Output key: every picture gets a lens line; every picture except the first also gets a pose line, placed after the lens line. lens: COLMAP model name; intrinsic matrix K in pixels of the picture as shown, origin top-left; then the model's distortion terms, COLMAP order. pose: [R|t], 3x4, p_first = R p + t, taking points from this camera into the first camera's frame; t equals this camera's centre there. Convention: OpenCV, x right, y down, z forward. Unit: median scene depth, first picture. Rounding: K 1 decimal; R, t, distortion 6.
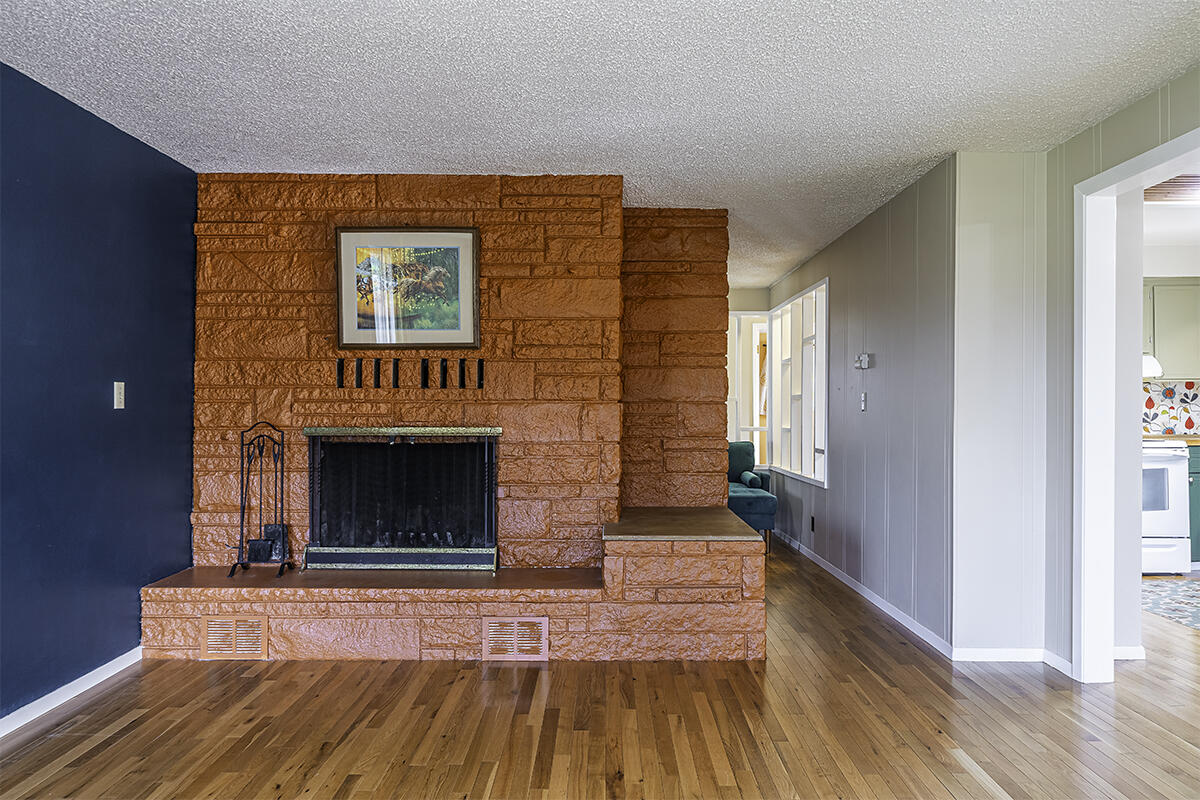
lens RADIAL K [[852.5, 0, 586.9], [0, 852.5, 403.6], [0, 0, 1]] dist [-0.003353, 0.006709]
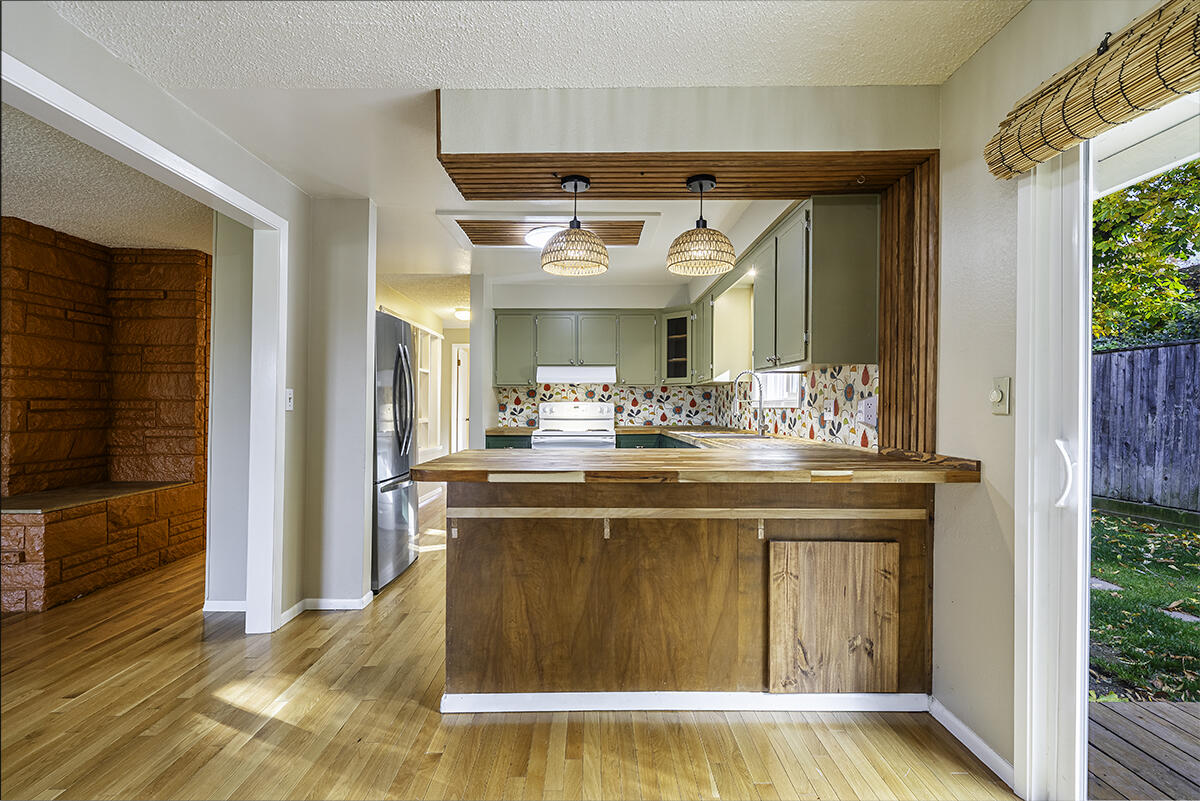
lens RADIAL K [[555.9, 0, 607.7], [0, 555.9, 405.5], [0, 0, 1]] dist [0.006984, -0.000558]
pose [[0.999857, 0.002953, 0.016674, 0.893616], [-0.003021, 0.999987, 0.004034, 0.001353], [-0.016662, -0.004084, 0.999853, 0.170368]]
